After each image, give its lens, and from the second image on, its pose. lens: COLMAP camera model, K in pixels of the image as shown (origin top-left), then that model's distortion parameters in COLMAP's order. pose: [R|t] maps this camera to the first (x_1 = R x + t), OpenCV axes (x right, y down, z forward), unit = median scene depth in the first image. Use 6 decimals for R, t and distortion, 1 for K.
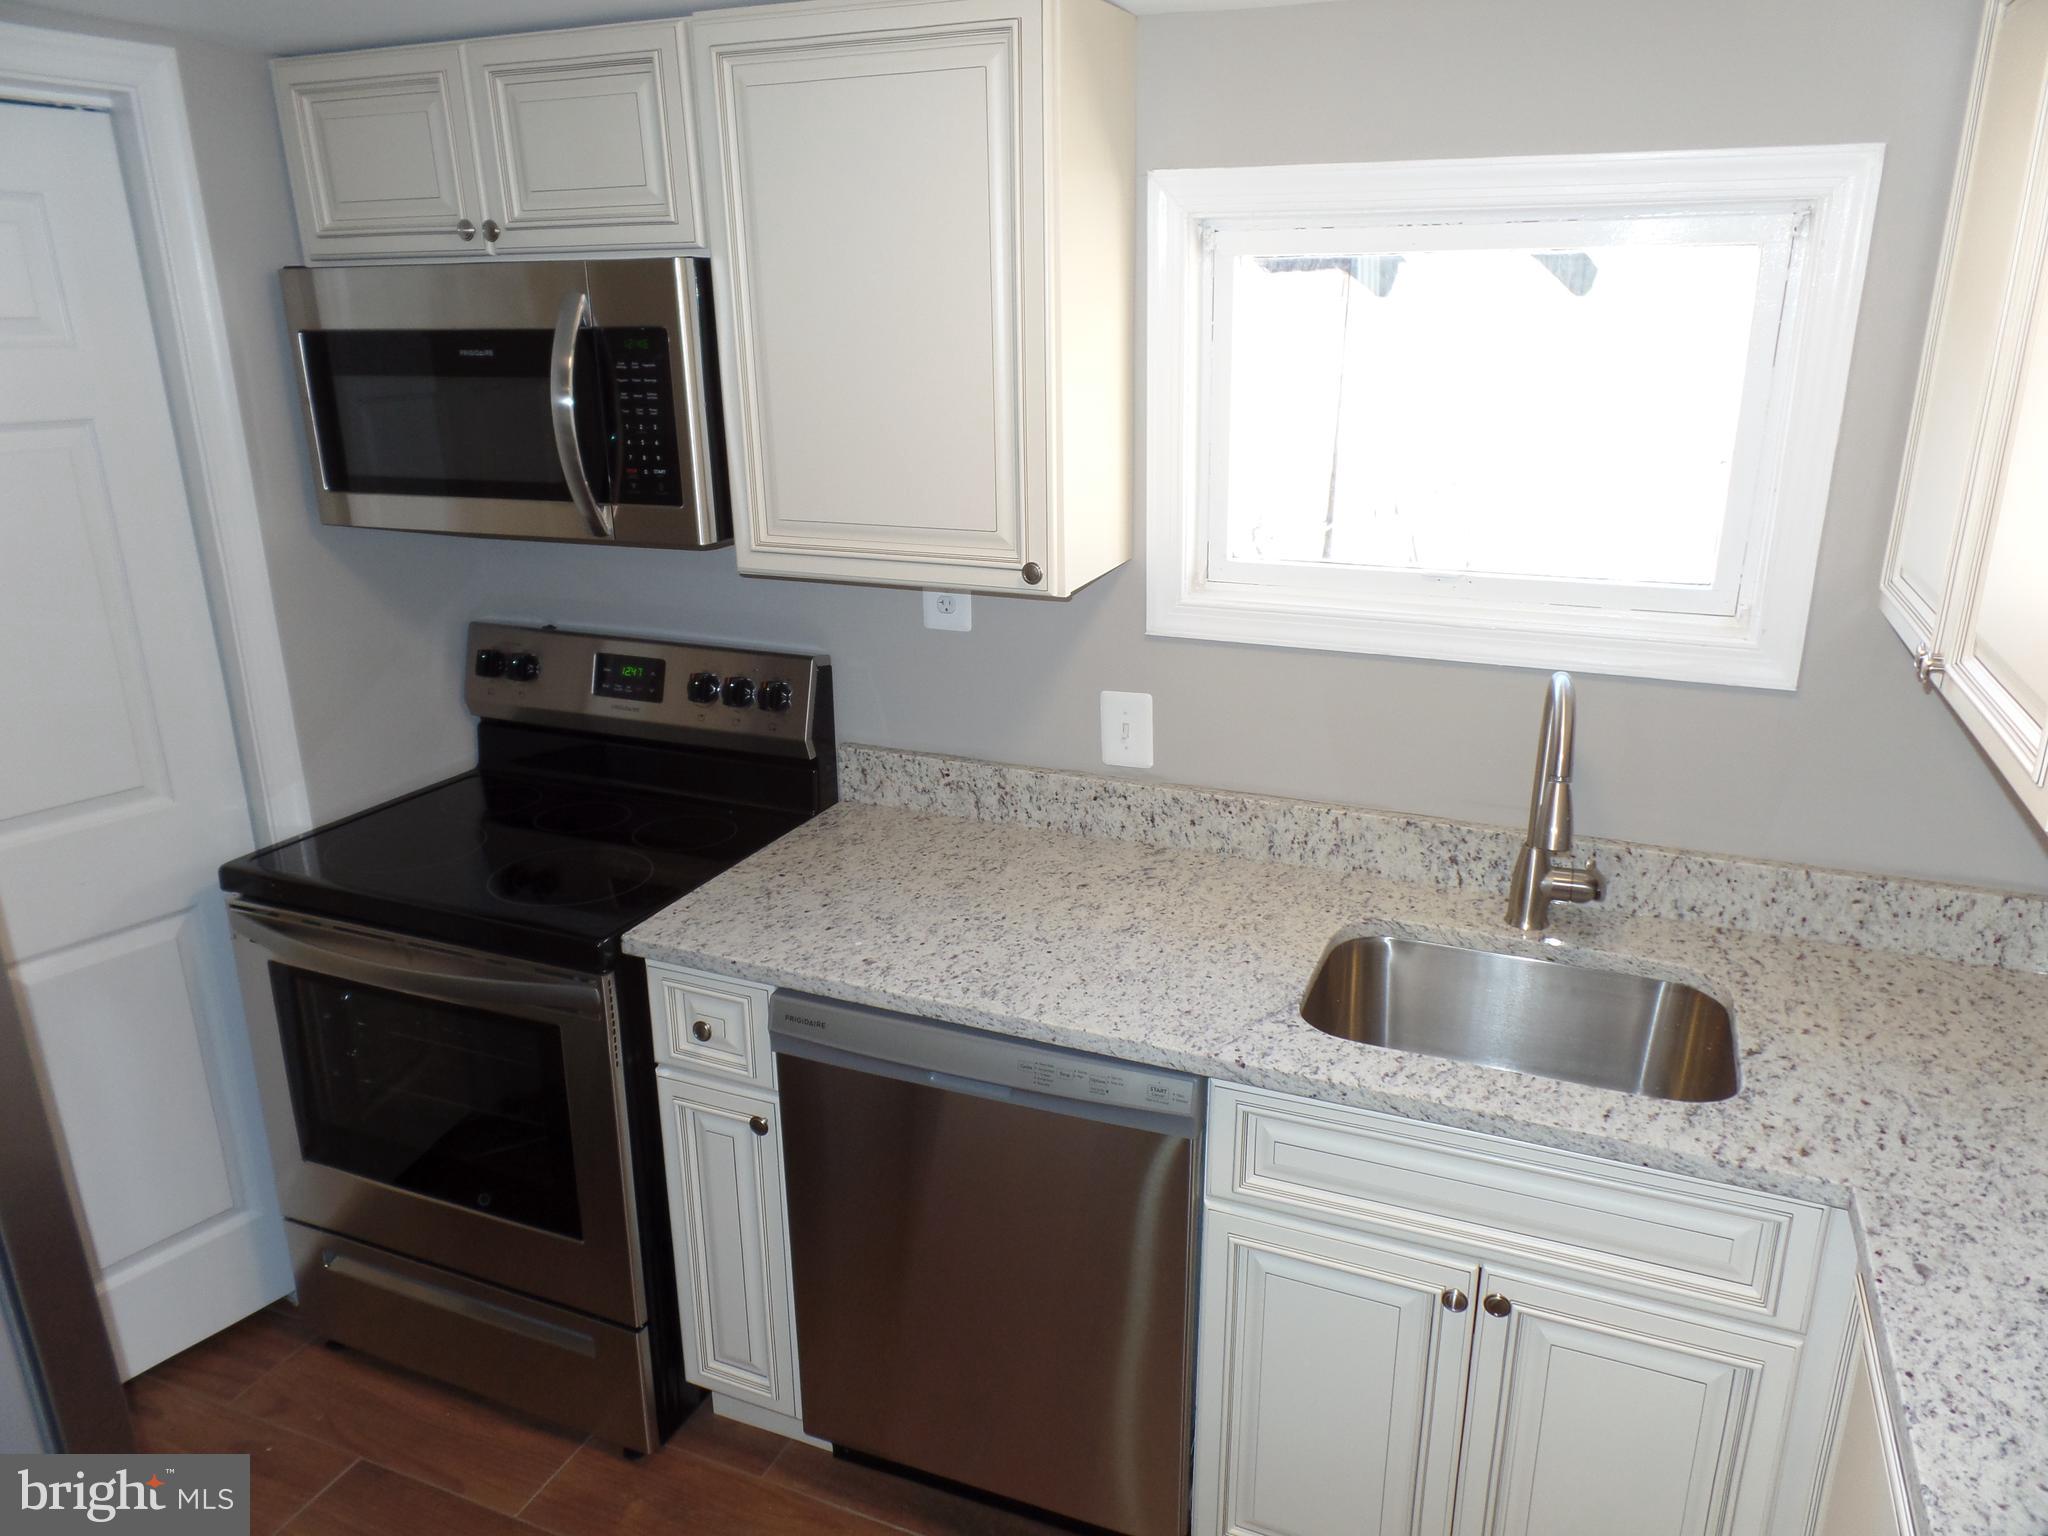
lens RADIAL K [[1398.9, 0, 1030.7], [0, 1398.9, 770.4], [0, 0, 1]] dist [0.005012, 0.002011]
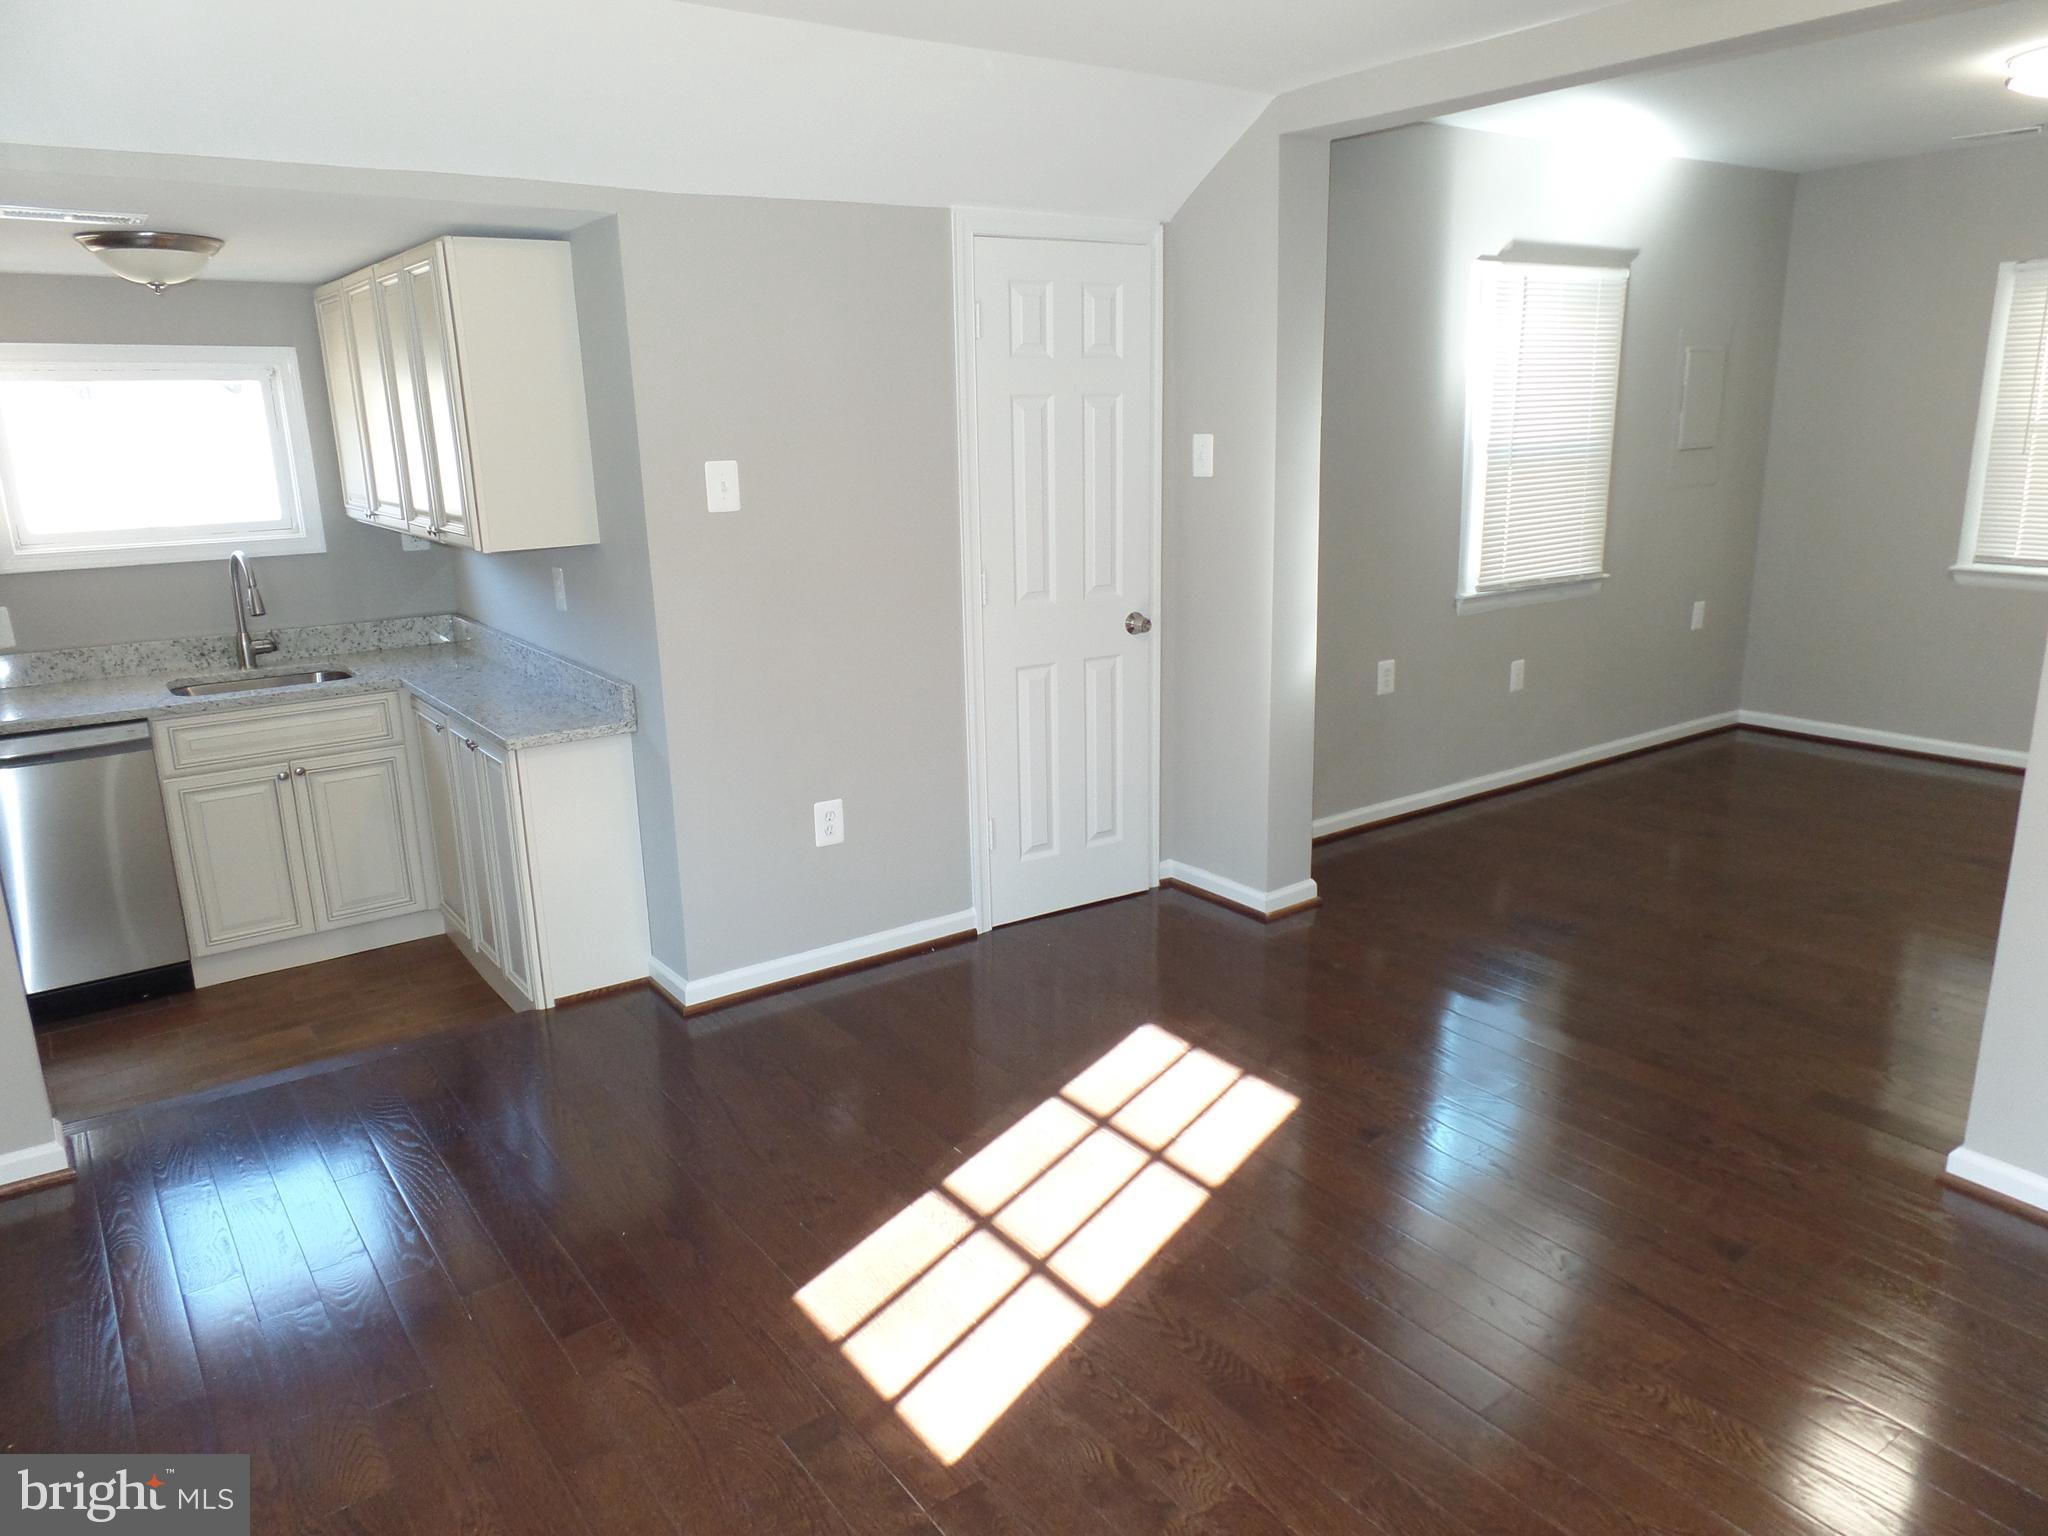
lens RADIAL K [[1398.9, 0, 1030.7], [0, 1398.9, 770.4], [0, 0, 1]] dist [0.005012, 0.002011]
pose [[0.515764, -0.217868, 0.828566, -0.924811], [0.279523, 0.956995, 0.077641, 0.449397], [-0.809848, 0.191558, 0.554483, -1.280755]]
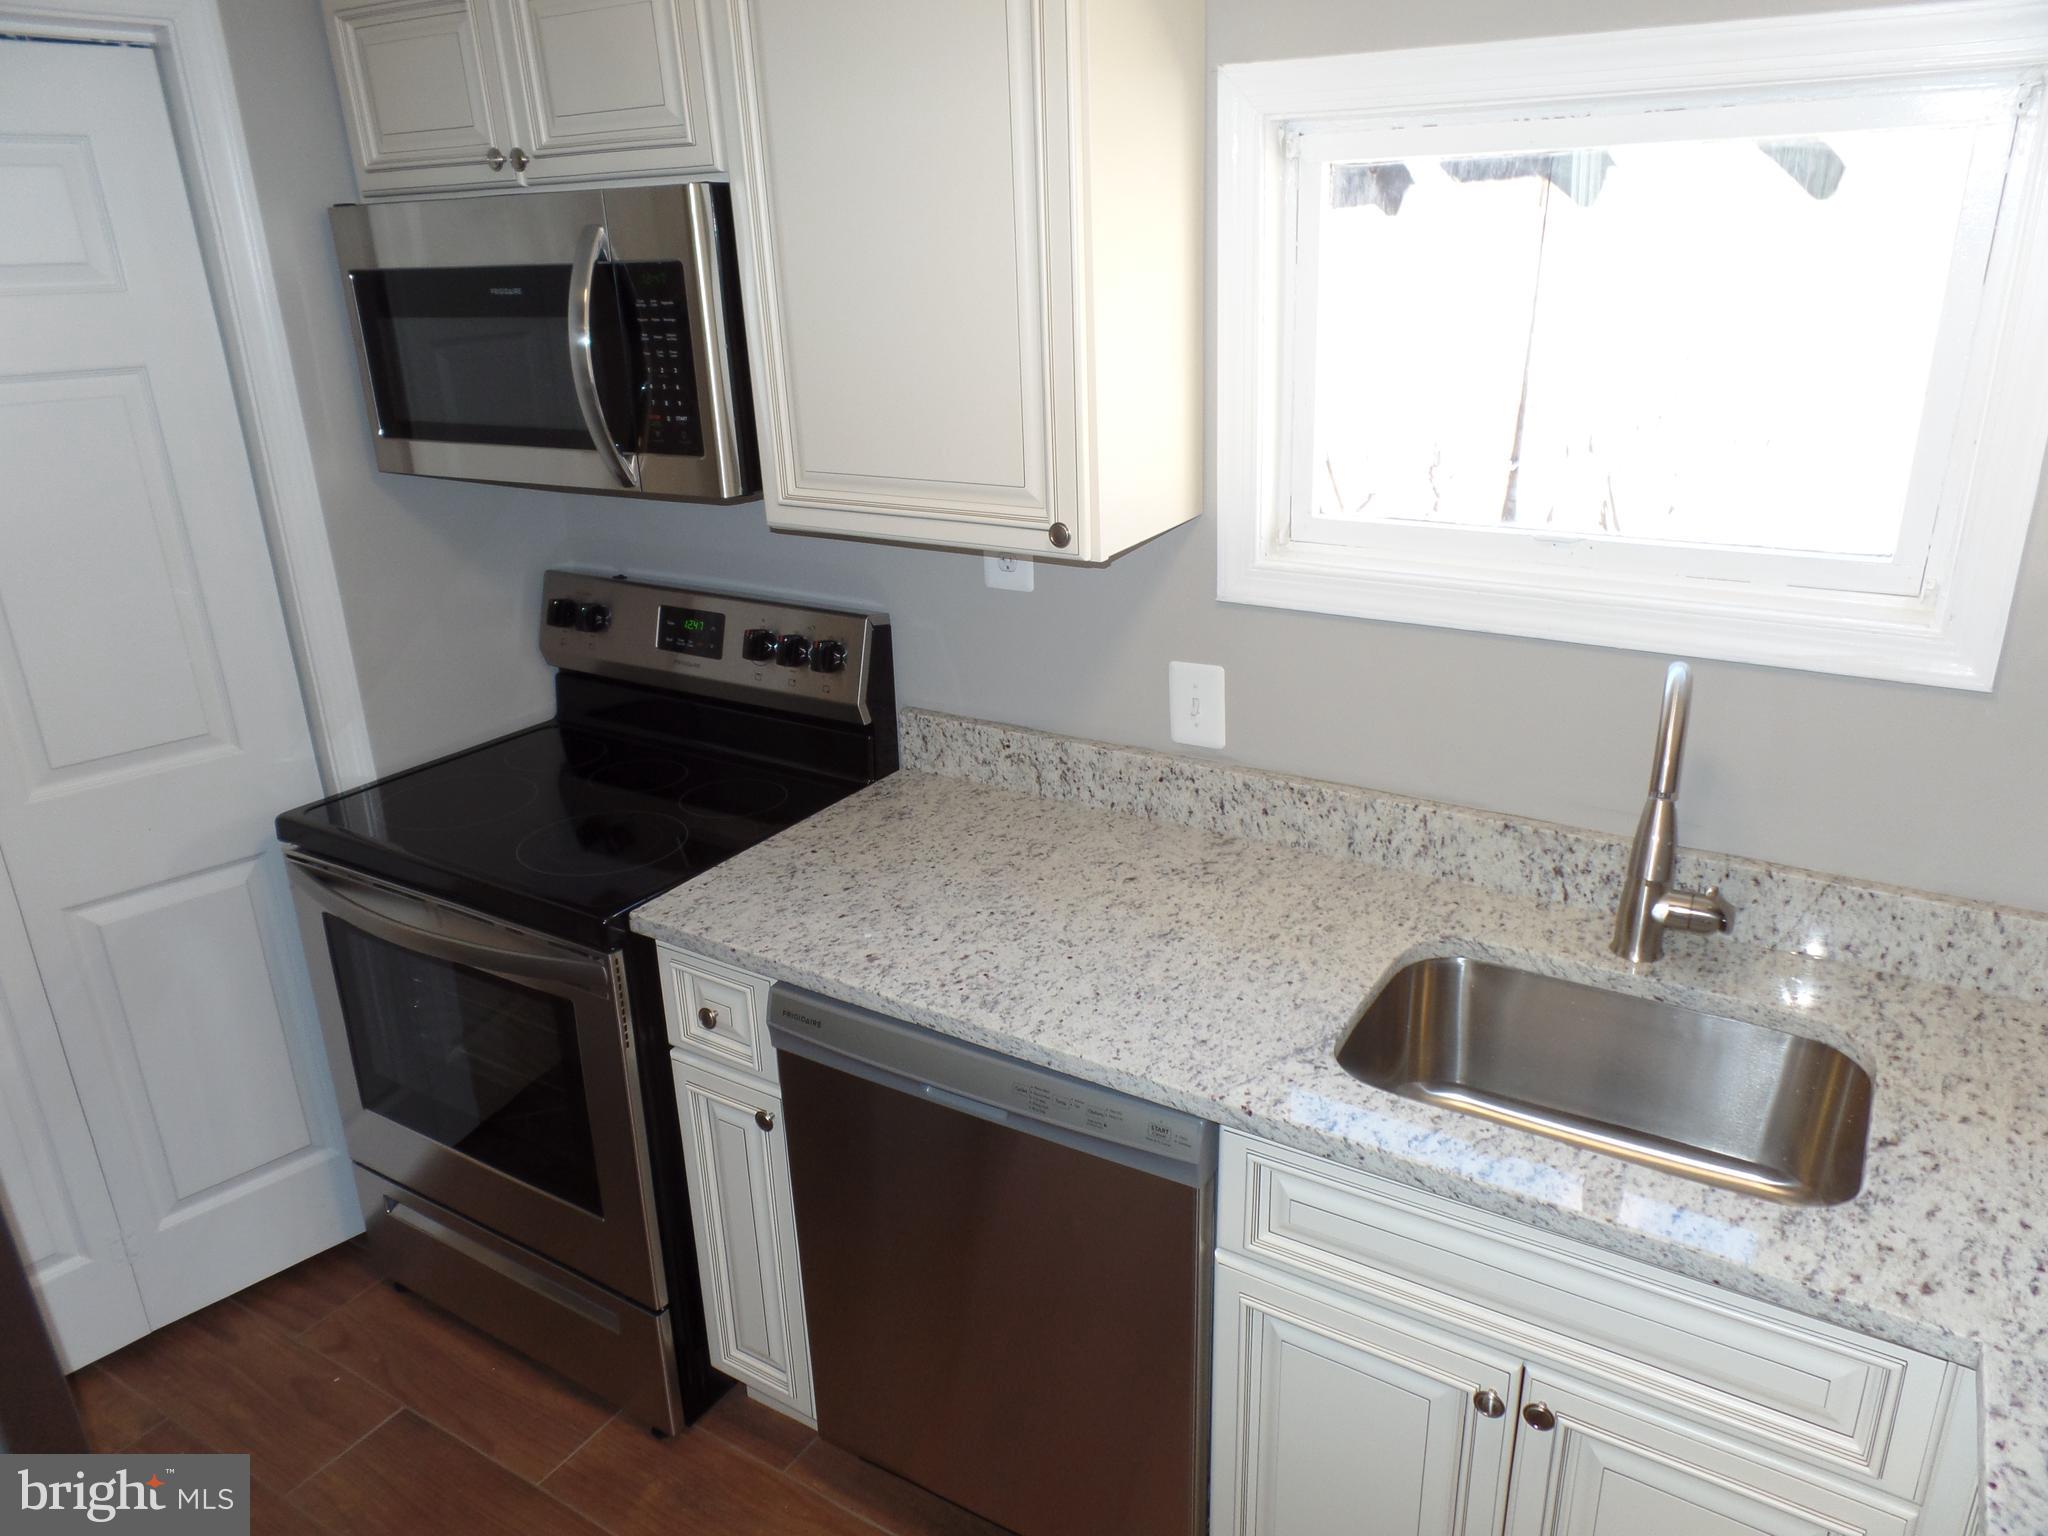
lens RADIAL K [[1398.9, 0, 1030.7], [0, 1398.9, 770.4], [0, 0, 1]] dist [0.005012, 0.002011]
pose [[0.987457, 0.036368, -0.153640, 0.117187], [-0.028724, 0.998250, 0.051683, -0.034854], [0.155250, -0.046621, 0.986774, 0.107706]]
